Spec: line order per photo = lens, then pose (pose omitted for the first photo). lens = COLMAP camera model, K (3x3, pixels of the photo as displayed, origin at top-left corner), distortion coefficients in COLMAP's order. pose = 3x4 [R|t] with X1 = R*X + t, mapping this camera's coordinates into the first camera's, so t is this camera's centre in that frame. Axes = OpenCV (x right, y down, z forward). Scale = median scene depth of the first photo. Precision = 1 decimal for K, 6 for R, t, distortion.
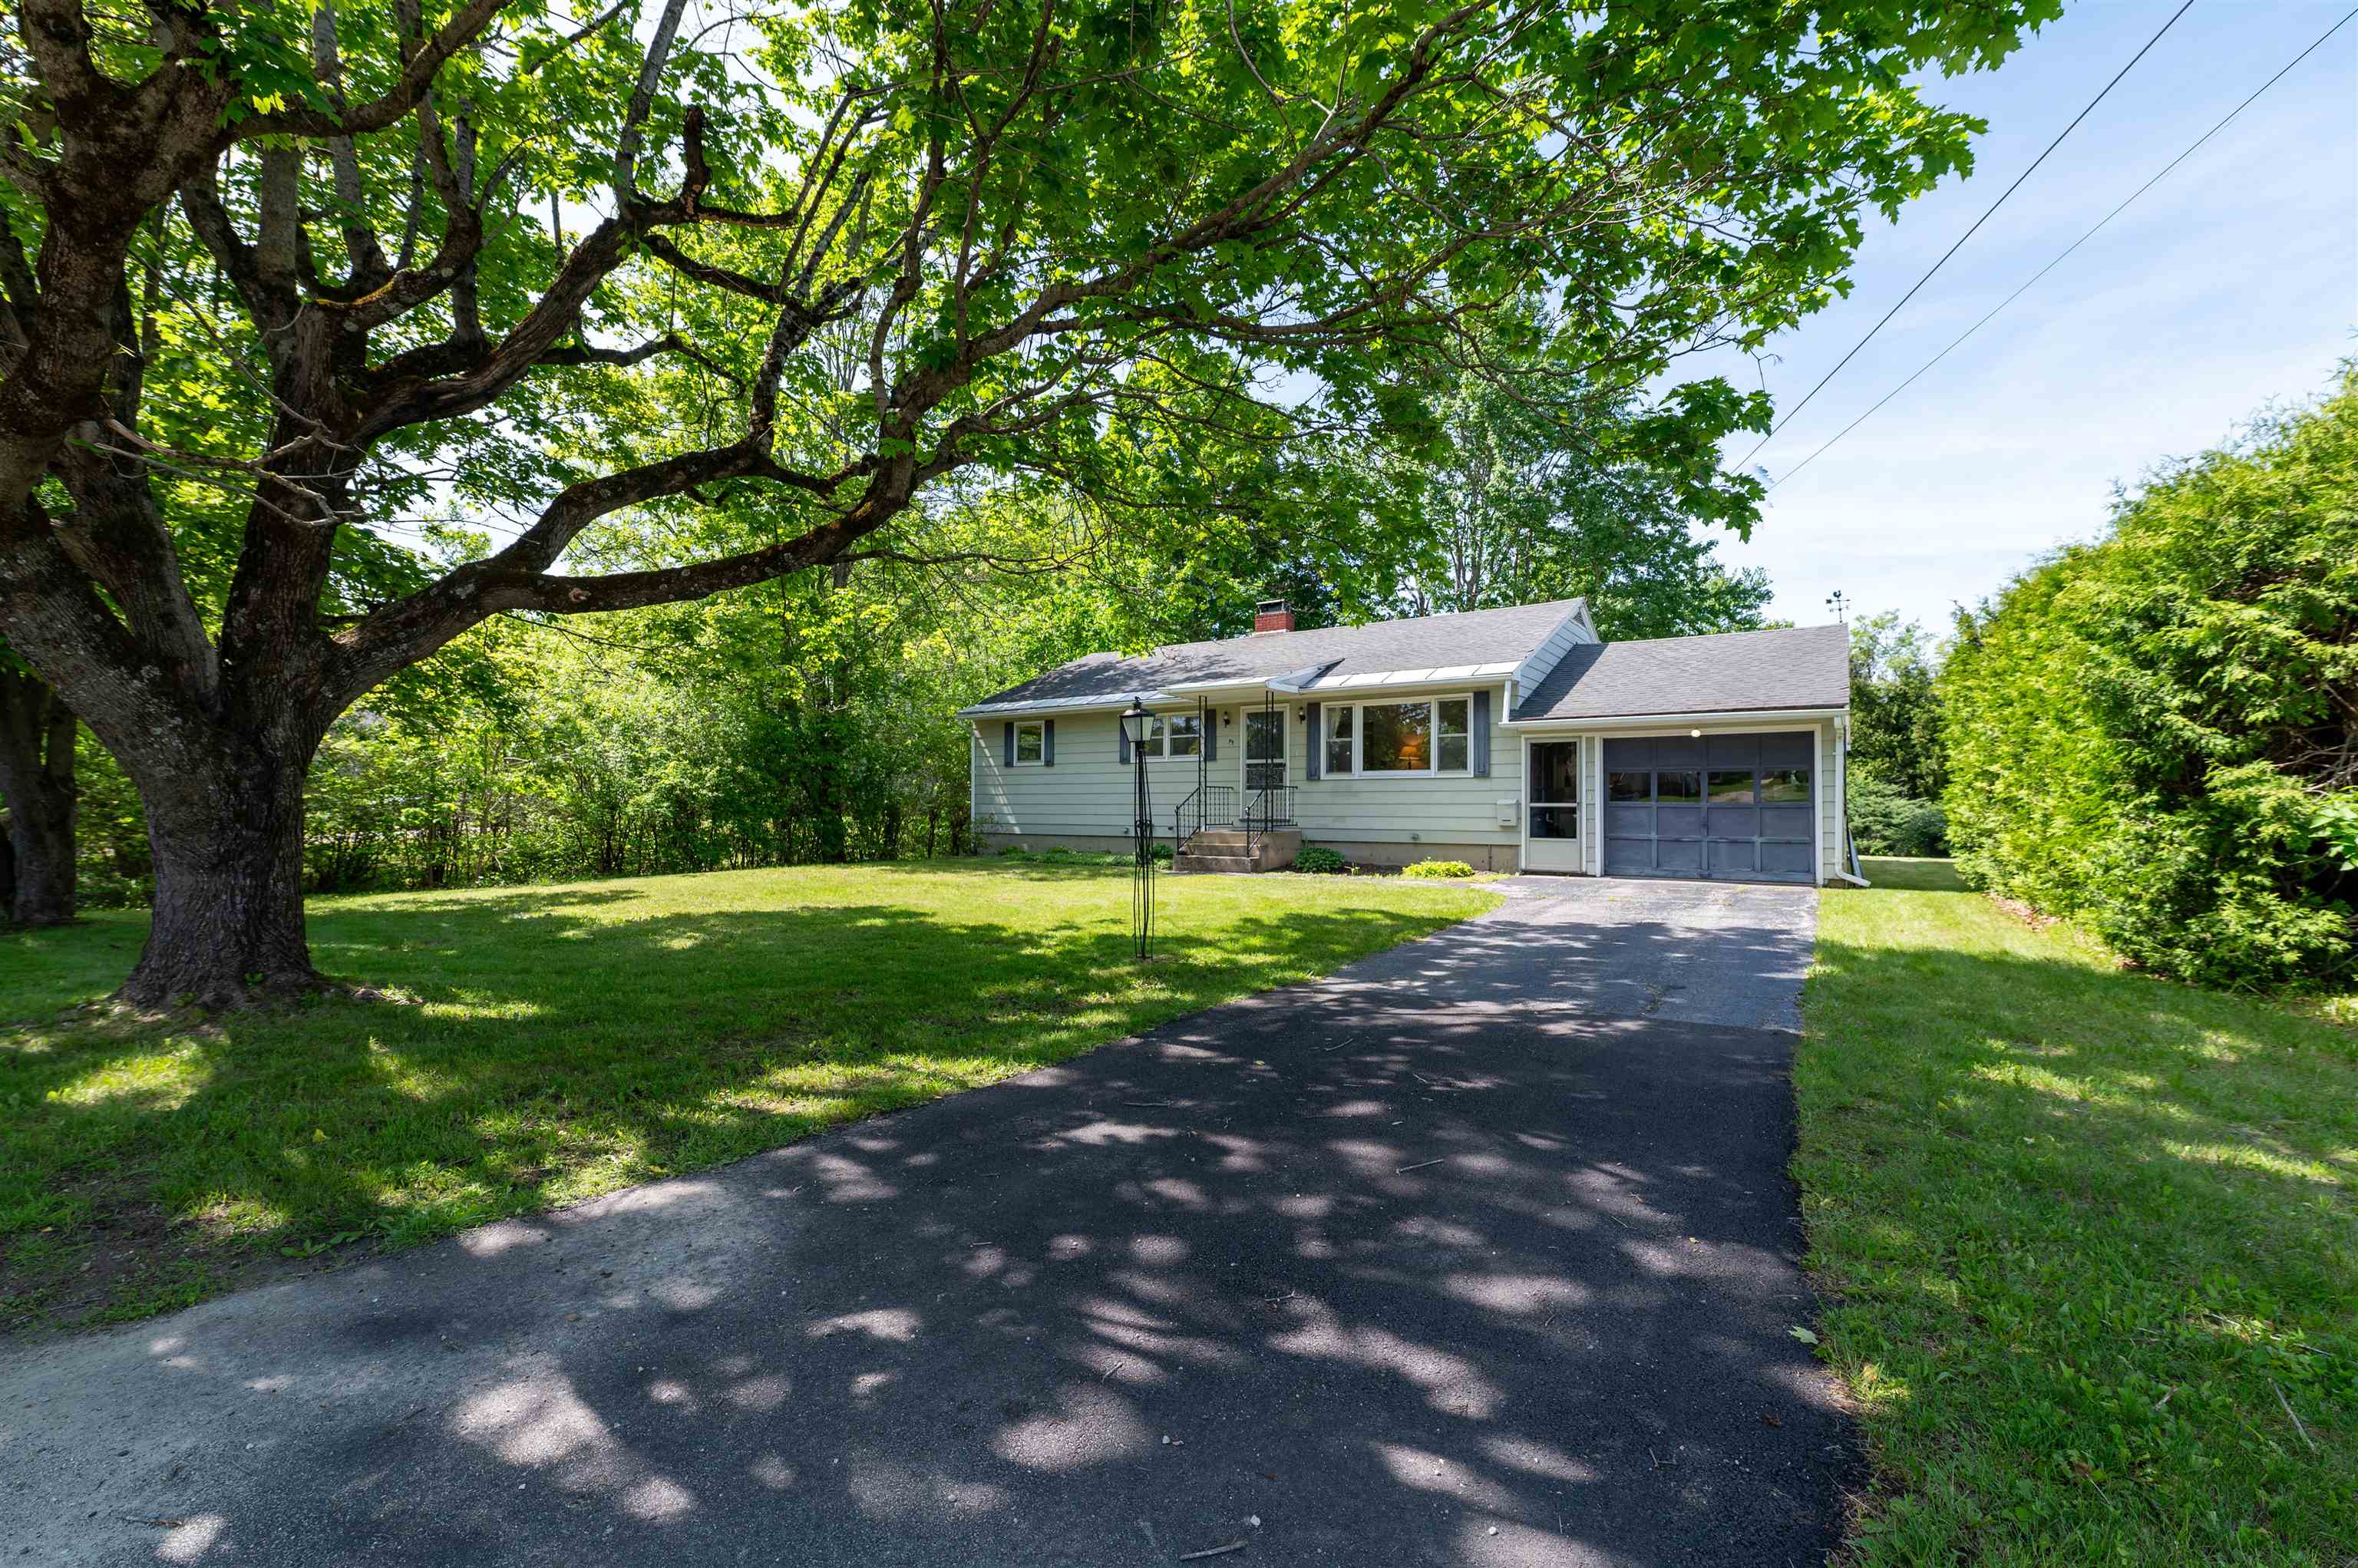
lens RADIAL K [[964.7, 0, 1176.5], [0, 964.7, 795.1], [0, 0, 1]] dist [-0.003168, -0.001392]
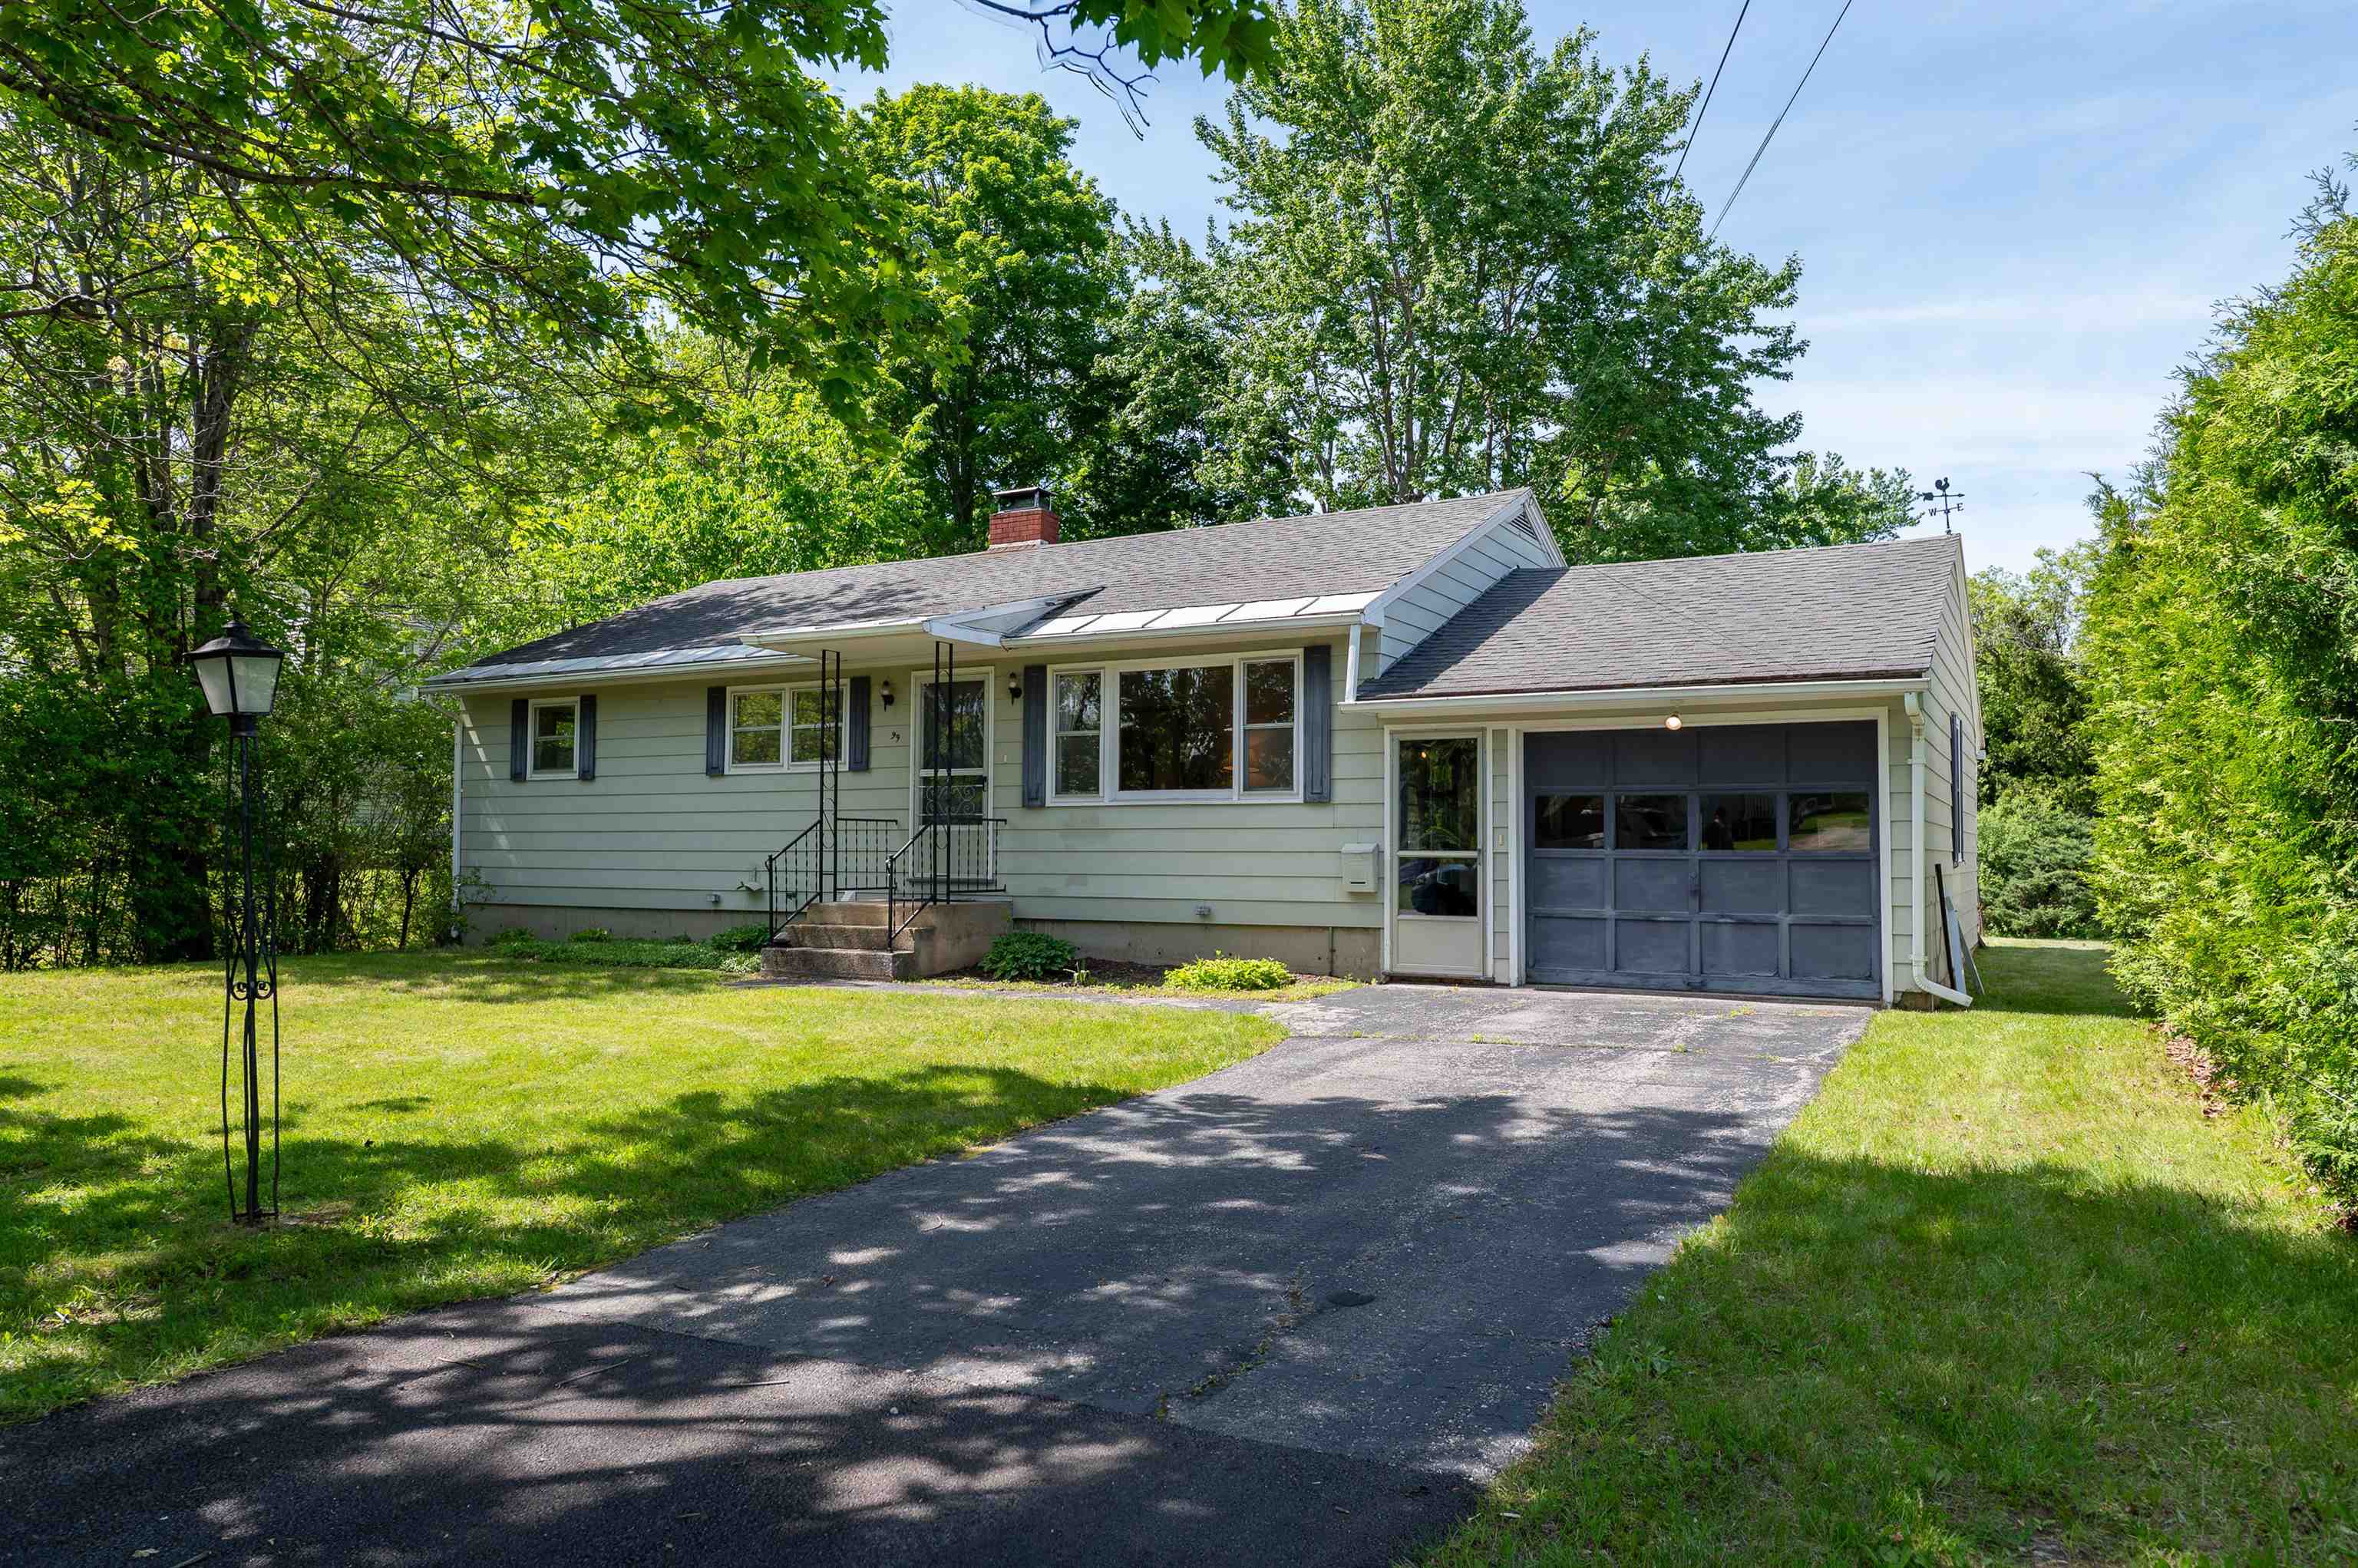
lens RADIAL K [[1556.8, 0, 1176.0], [0, 1556.8, 791.3], [0, 0, 1]] dist [0.004551, 0.002071]
pose [[0.995536, 0.004121, 0.094289, 0.147359], [-0.001645, 0.999652, -0.026321, -0.001659], [-0.094364, 0.026048, 0.995197, 0.126897]]
